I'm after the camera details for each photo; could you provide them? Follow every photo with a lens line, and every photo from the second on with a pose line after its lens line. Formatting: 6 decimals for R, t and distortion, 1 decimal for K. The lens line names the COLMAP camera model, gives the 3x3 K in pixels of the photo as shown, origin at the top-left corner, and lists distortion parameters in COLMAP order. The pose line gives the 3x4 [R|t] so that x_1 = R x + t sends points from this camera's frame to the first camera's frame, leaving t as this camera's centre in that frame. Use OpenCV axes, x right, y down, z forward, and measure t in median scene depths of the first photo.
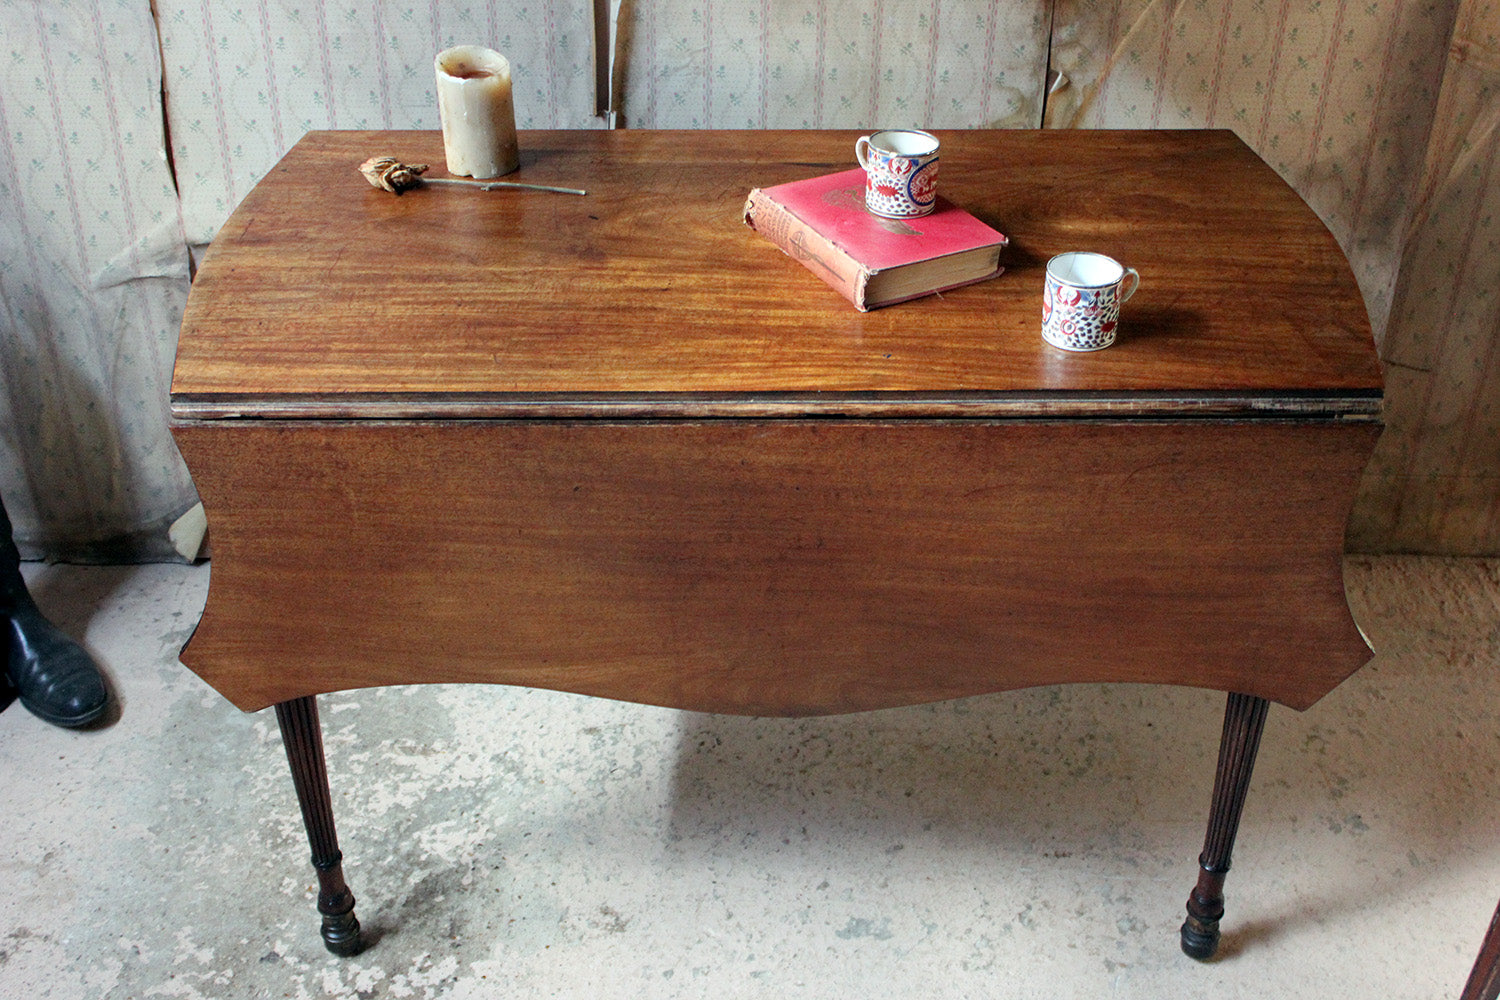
lens RADIAL K [[1802.2, 0, 745.7], [0, 1802.2, 496.3], [0, 0, 1]] dist [-0.100925, 0.165000]
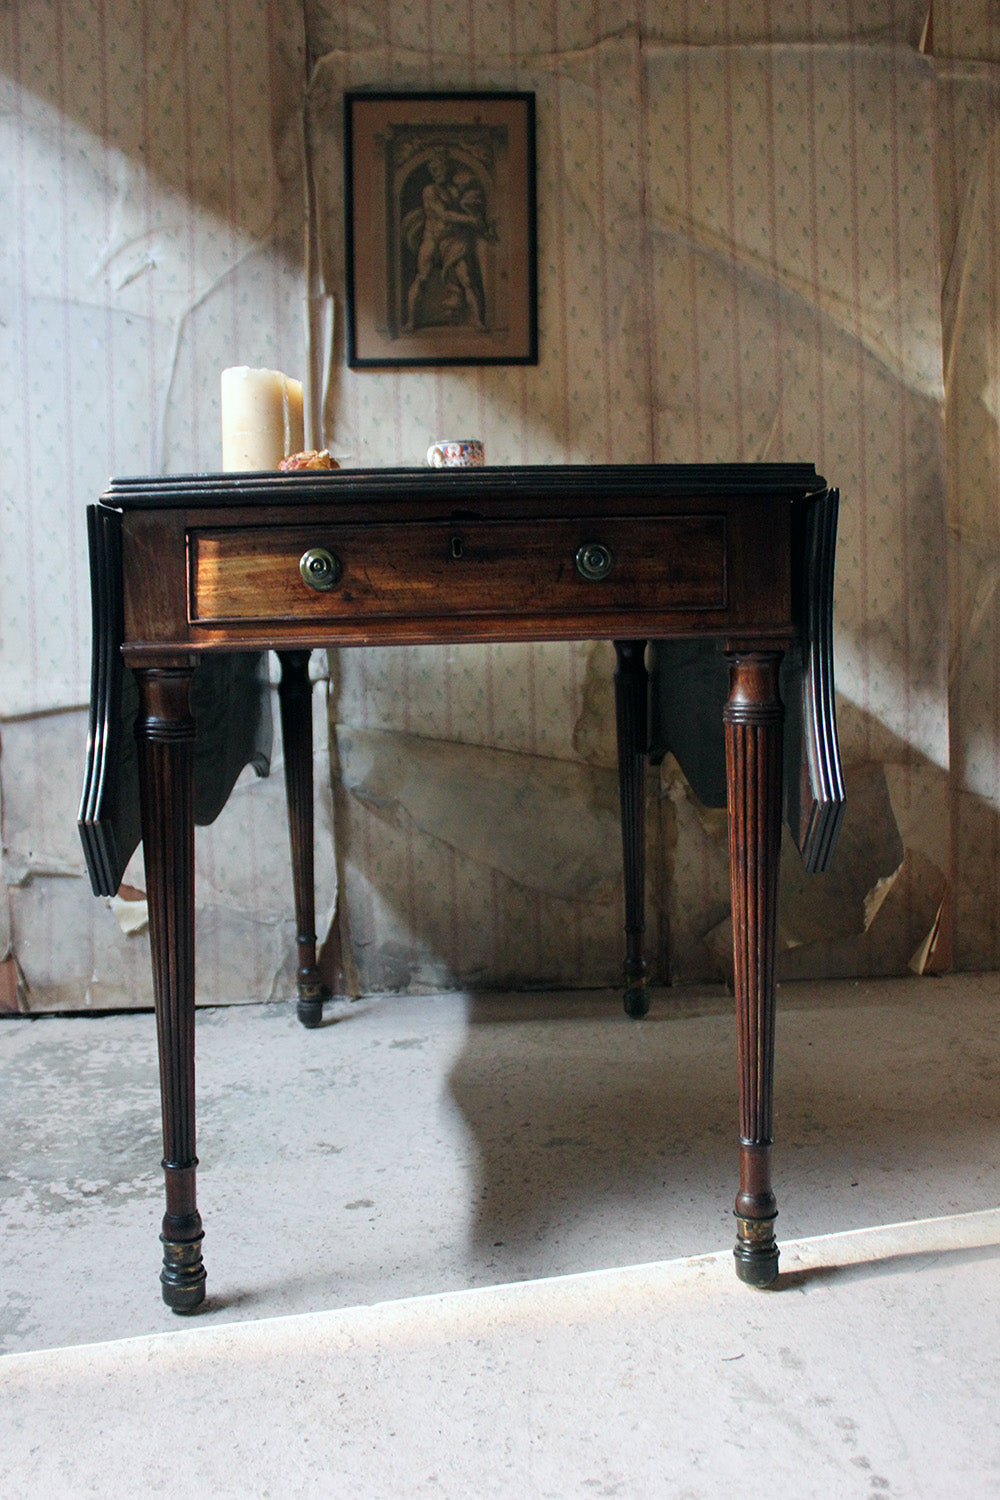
lens RADIAL K [[1437.0, 0, 492.0], [0, 1437.0, 751.6], [0, 0, 1]] dist [-0.138689, 0.148197]
pose [[0.998531, -0.042665, 0.033399, 0.003946], [0.053500, 0.873947, -0.483067, 0.406739], [-0.008578, 0.484144, 0.874946, 0.137022]]
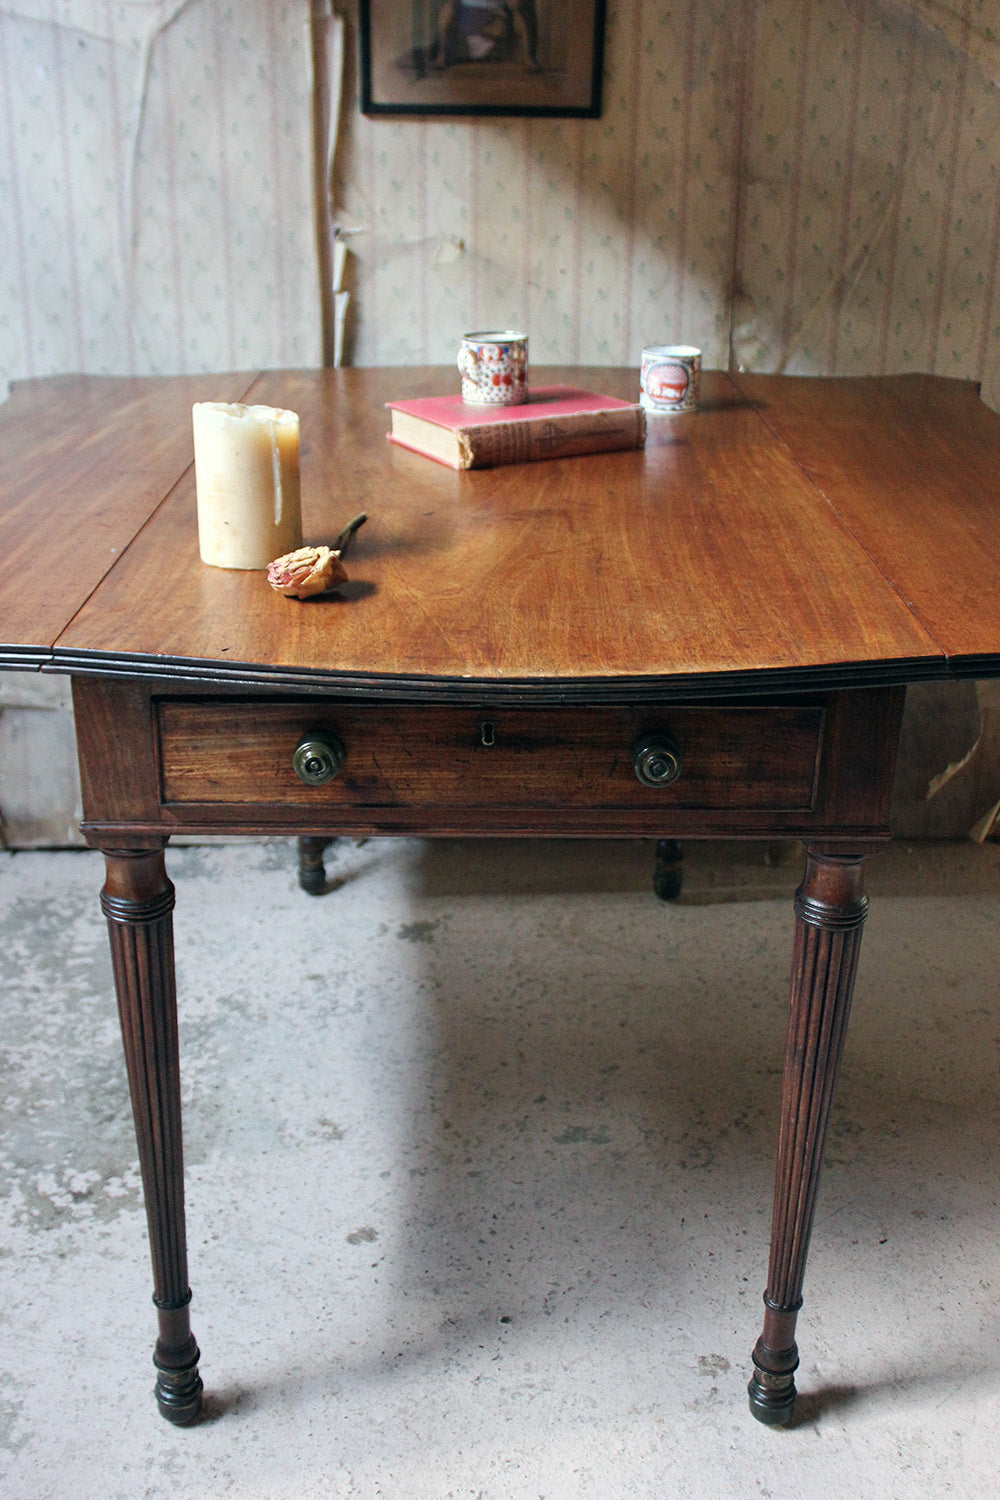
lens RADIAL K [[1536.8, 0, 485.8], [0, 1536.8, 741.9], [0, 0, 1]] dist [-0.129436, 0.150829]
pose [[0.999922, -0.010206, 0.007268, 0.007921], [0.011329, 0.984212, -0.176633, 0.160250], [-0.005350, 0.176701, 0.984250, 0.112701]]
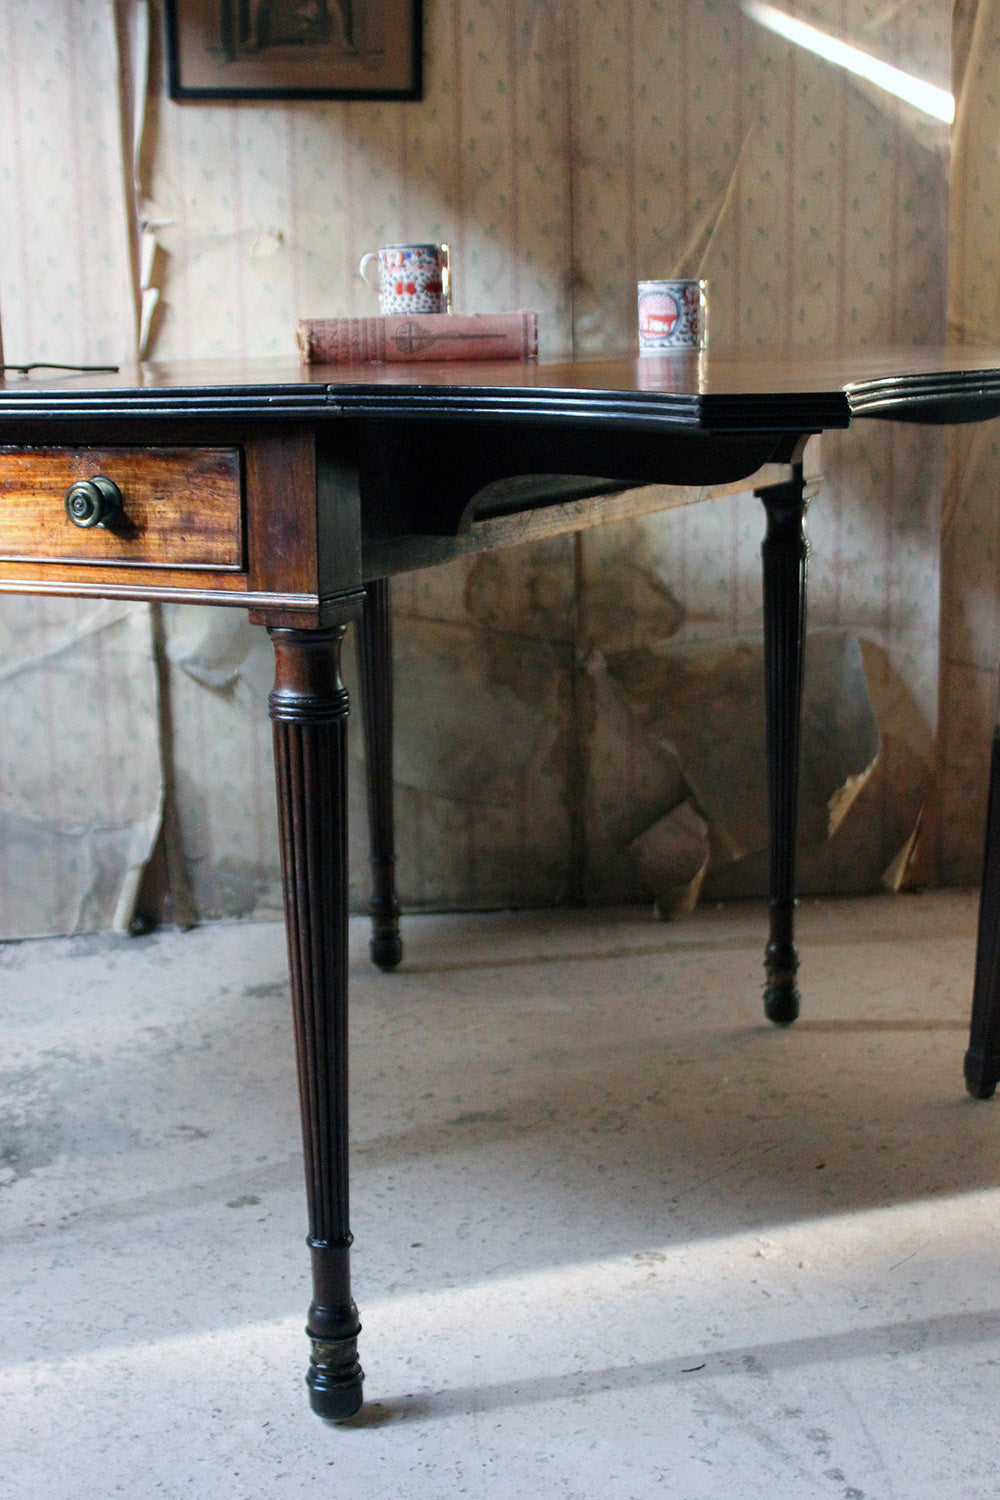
lens RADIAL K [[2081.4, 0, 481.7], [0, 2081.4, 758.4], [0, 0, 1]] dist [-0.055570, 0.134740]
pose [[0.990699, -0.052575, 0.125505, -0.047555], [0.095311, 0.926398, -0.364283, 0.413856], [-0.097115, 0.372857, 0.922793, -0.016870]]
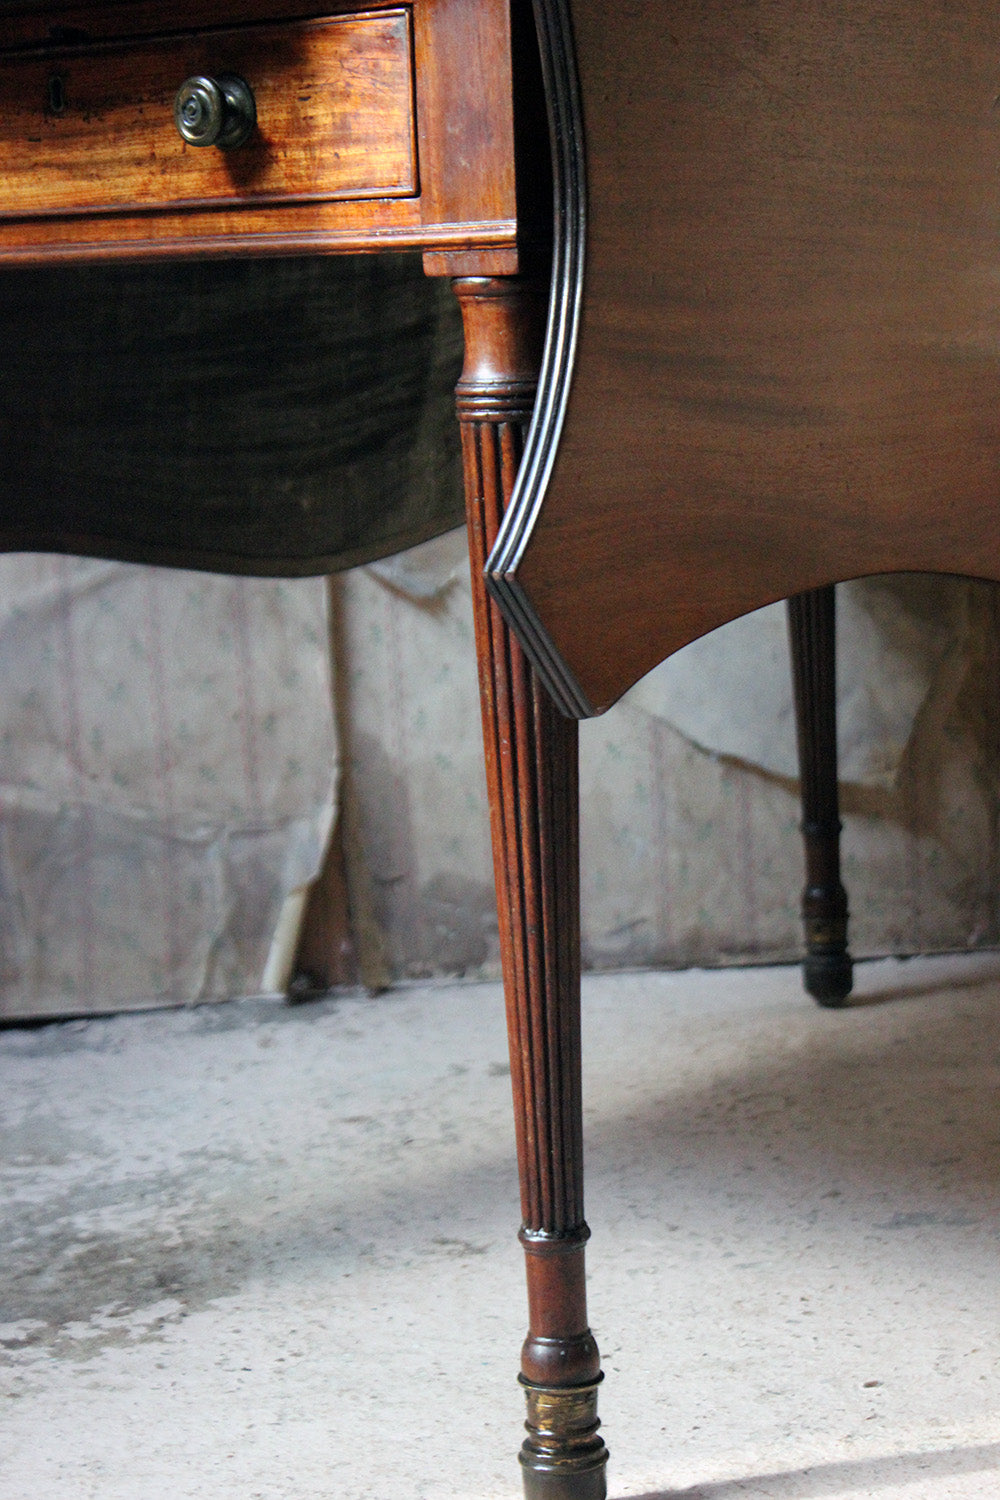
lens RADIAL K [[3313.1, 0, 496.6], [0, 3313.1, 752.1], [0, 0, 1]] dist [0.030571, 0.289156]
pose [[0.994023, -0.067316, 0.085944, -0.127340], [0.097523, 0.901359, -0.421950, 0.480491], [-0.049063, 0.427809, 0.902537, 0.037524]]
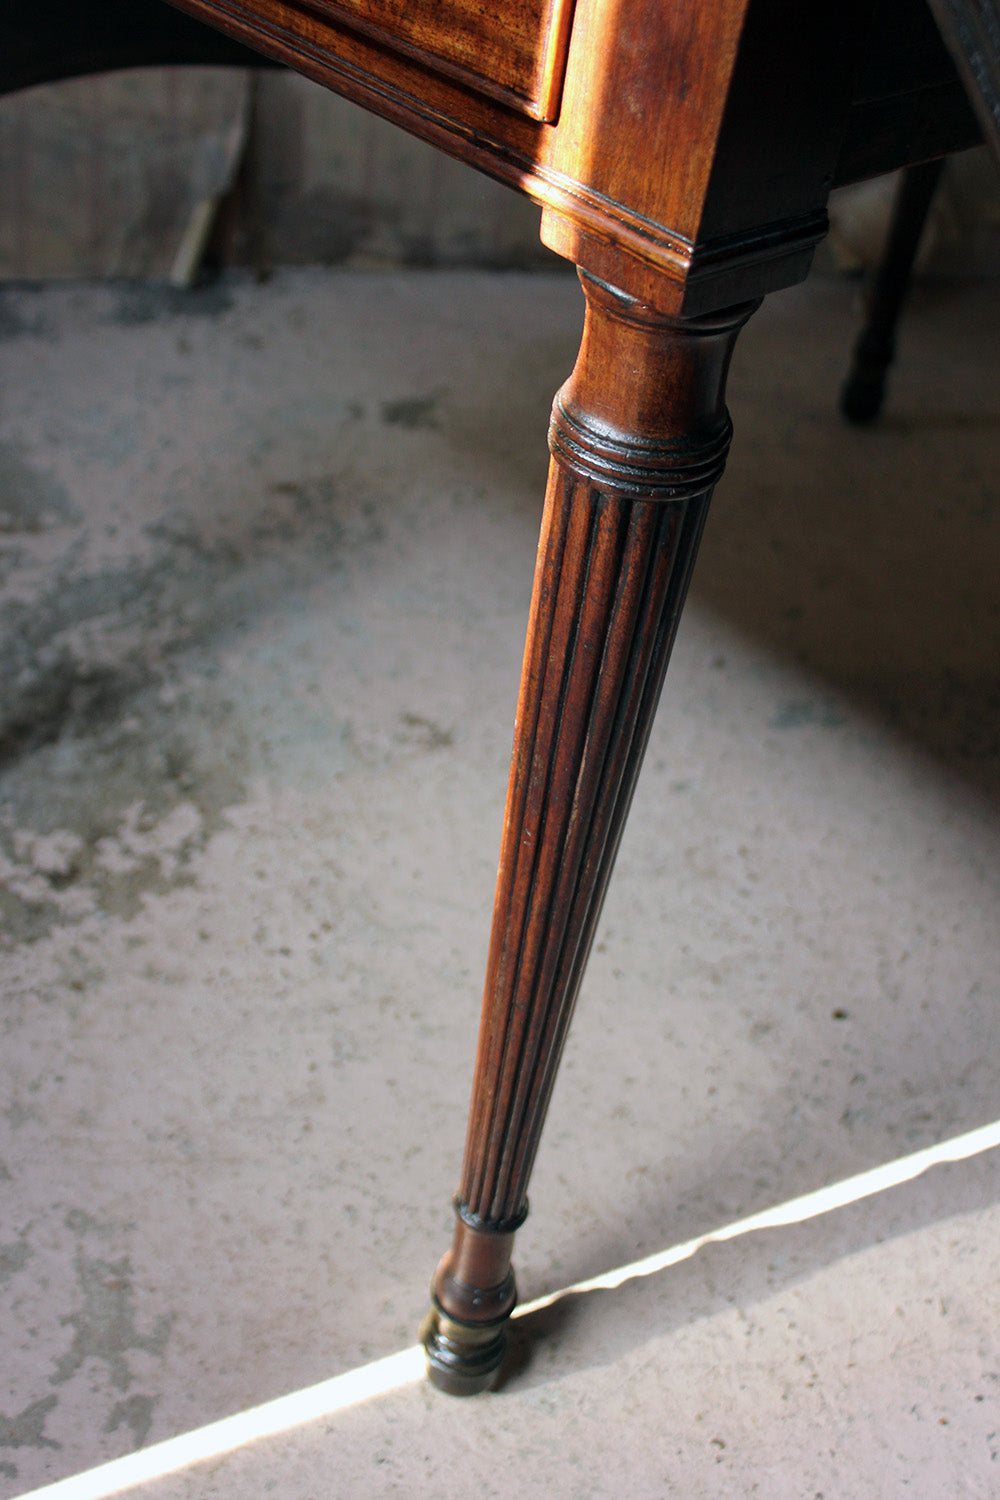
lens RADIAL K [[1802.2, 0, 495.5], [0, 1802.2, 747.9], [0, 0, 1]] dist [-0.100925, 0.165000]
pose [[0.961988, -0.075885, 0.262338, -0.198297], [0.044200, 0.991217, 0.124642, 0.151961], [-0.269492, -0.108309, 0.956892, 0.364312]]
